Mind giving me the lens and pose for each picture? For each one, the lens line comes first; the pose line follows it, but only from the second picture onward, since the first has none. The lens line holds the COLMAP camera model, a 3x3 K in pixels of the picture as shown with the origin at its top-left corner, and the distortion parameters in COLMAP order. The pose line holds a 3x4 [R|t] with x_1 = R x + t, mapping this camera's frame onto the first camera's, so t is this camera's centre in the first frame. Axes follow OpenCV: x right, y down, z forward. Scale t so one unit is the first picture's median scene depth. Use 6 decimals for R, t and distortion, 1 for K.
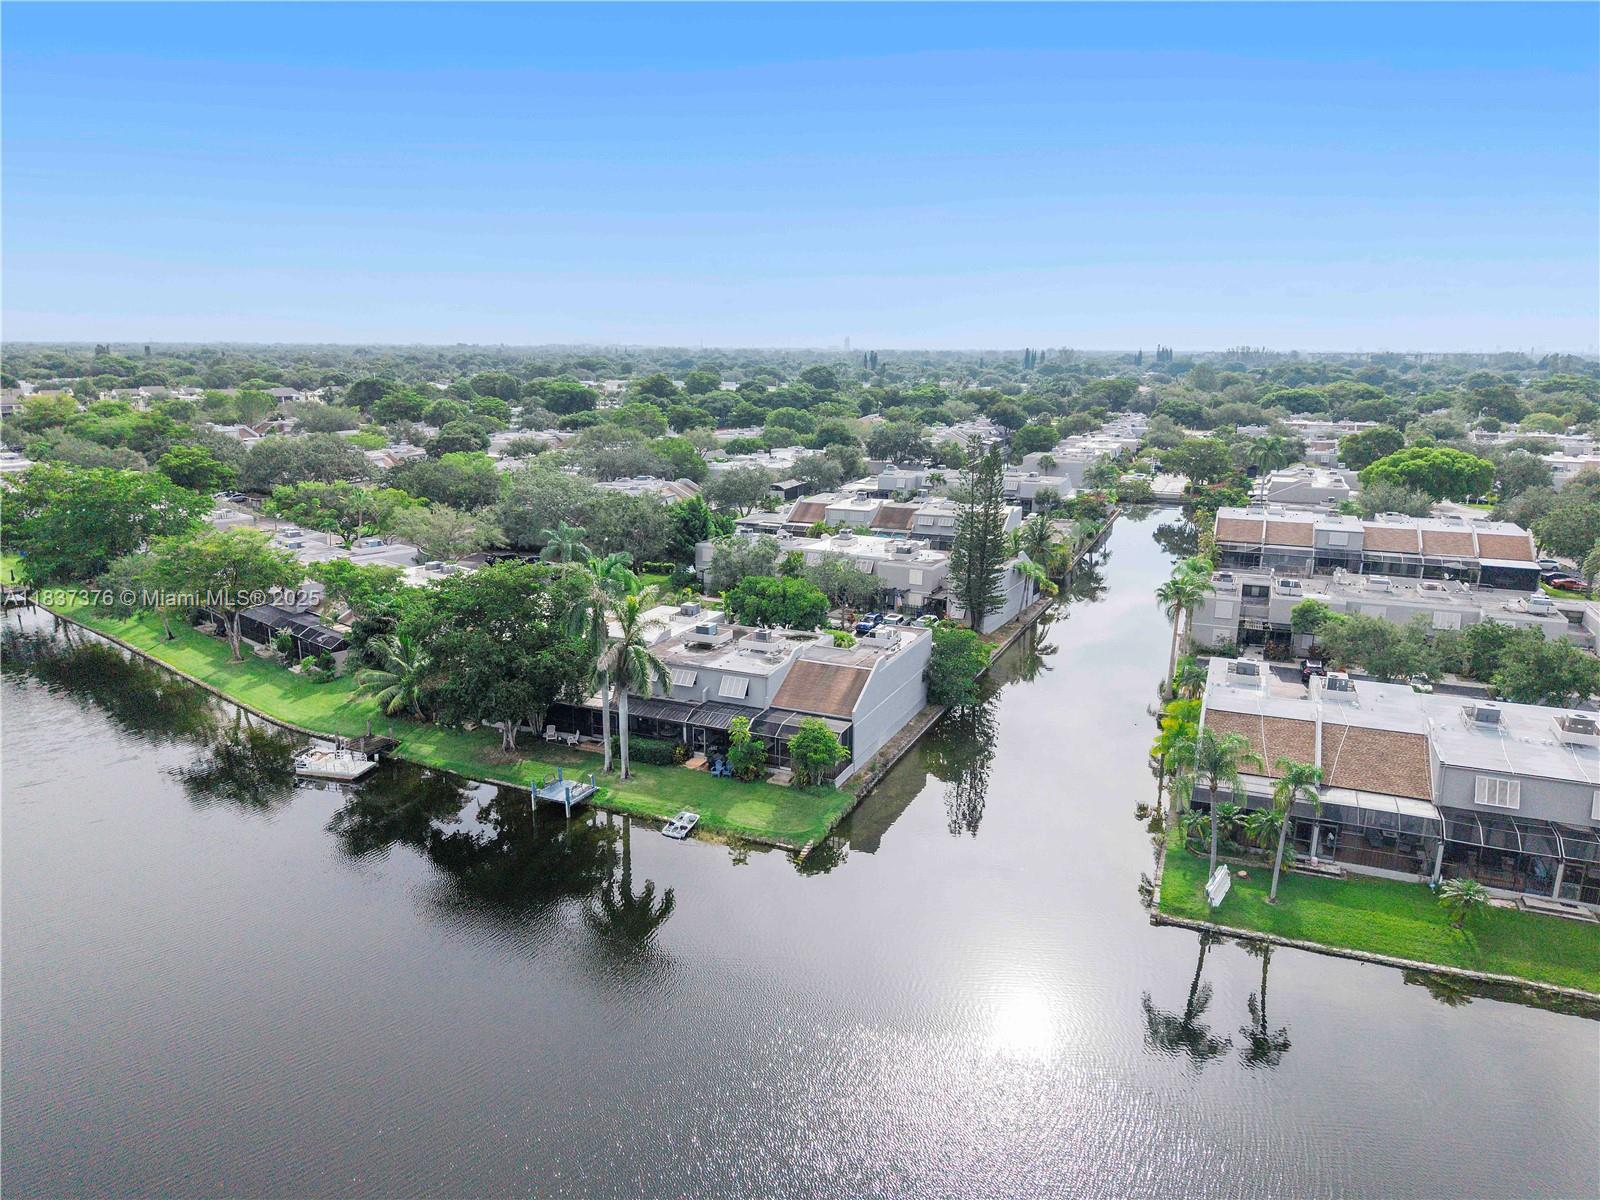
lens RADIAL K [[1085.6, 0, 800.0], [0, 1085.6, 600.0], [0, 0, 1]] dist [0.054661, -0.130316]
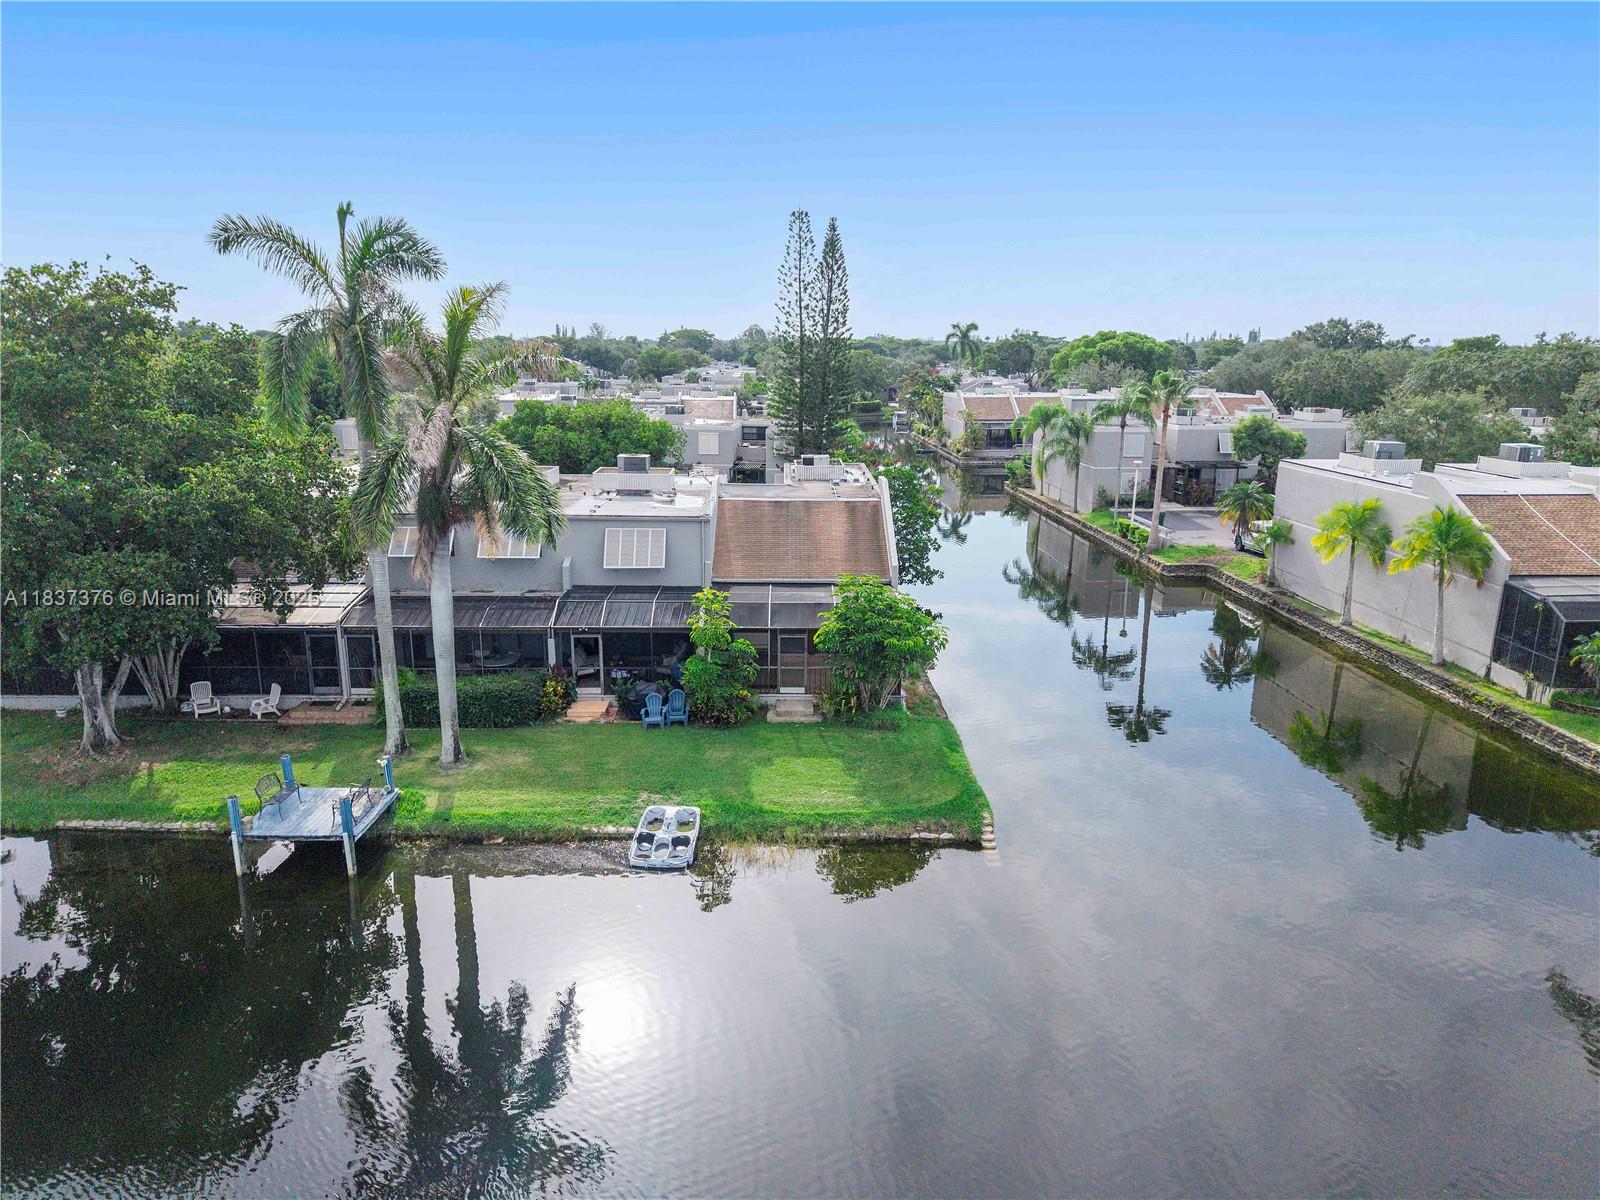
lens RADIAL K [[1083.3, 0, 800.0], [0, 1083.3, 600.0], [0, 0, 1]] dist [-0.002154, -0.005376]
pose [[0.905146, -0.096485, 0.414006, -0.201025], [0.093796, 0.995229, 0.026872, 0.099754], [-0.414624, 0.014509, 0.909877, 0.543548]]
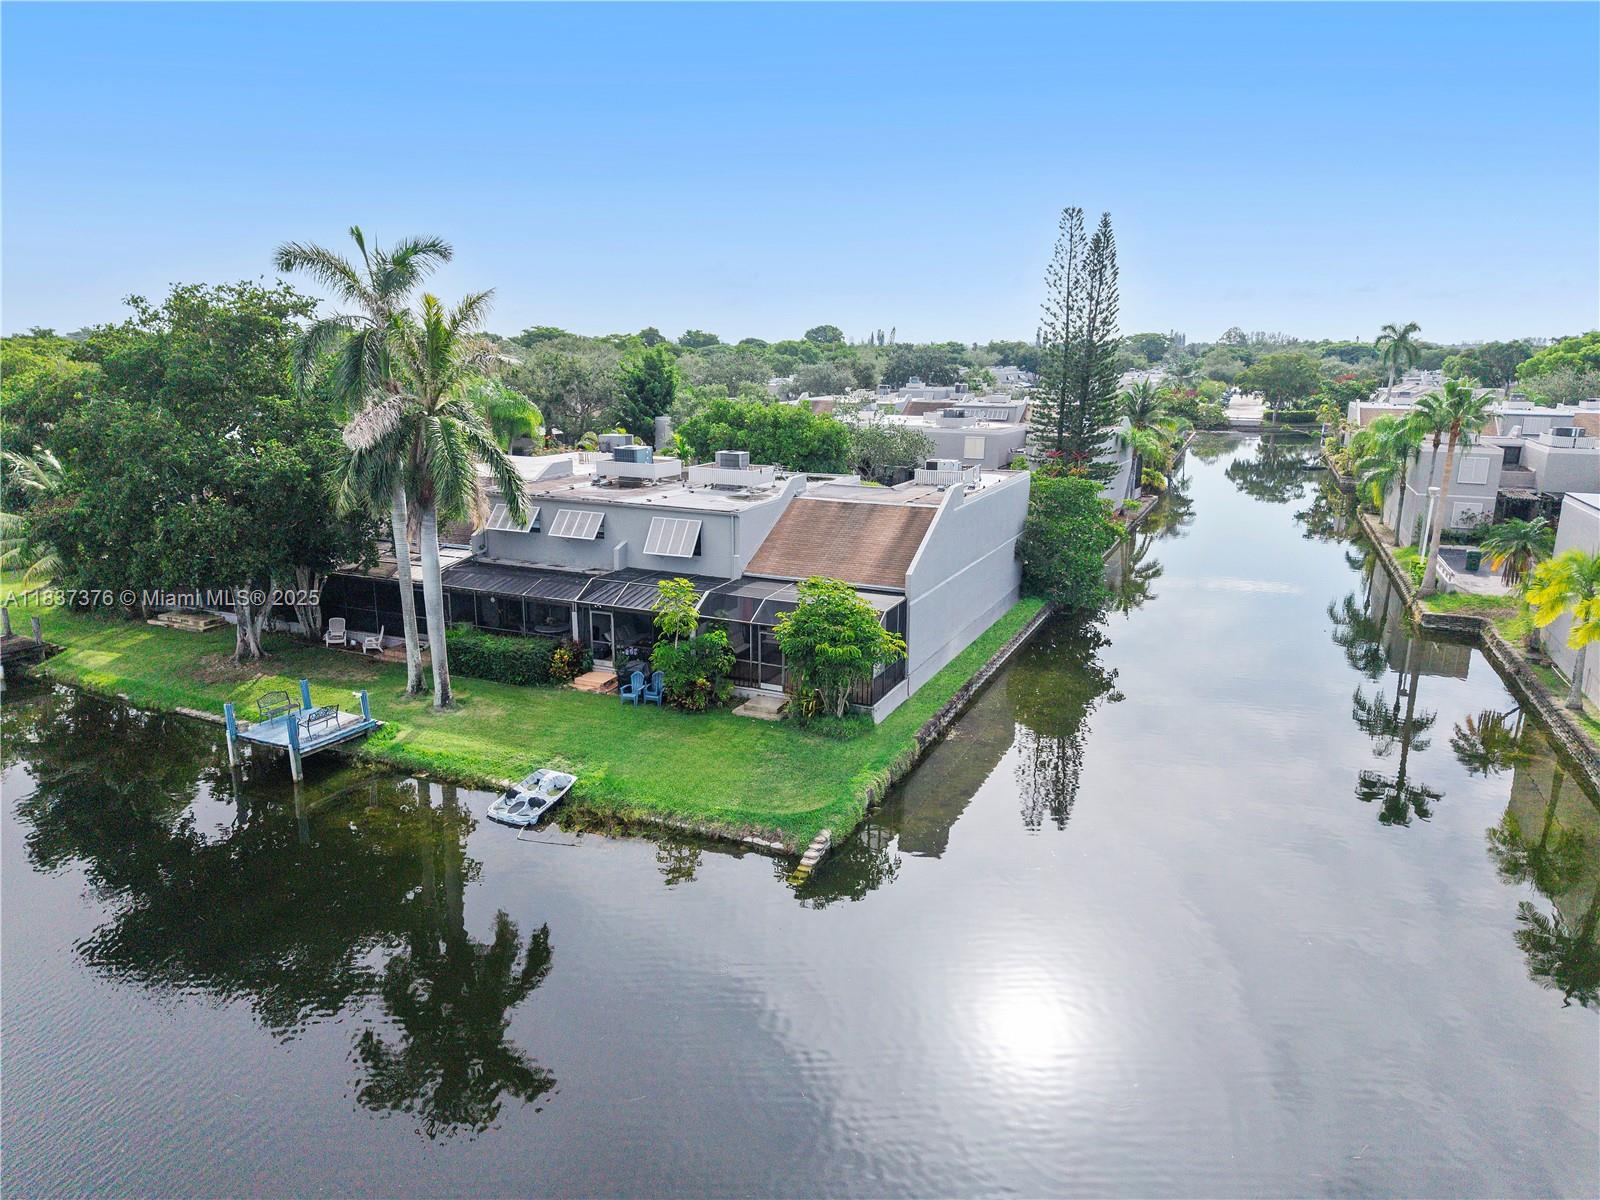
lens RADIAL K [[1085.6, 0, 800.0], [0, 1085.6, 600.0], [0, 0, 1]] dist [0.054661, -0.130316]
pose [[0.999993, 0.002082, -0.003172, 0.001228], [-0.002074, 0.999995, 0.002377, 0.111526], [0.003177, -0.002371, 0.999992, 0.495412]]
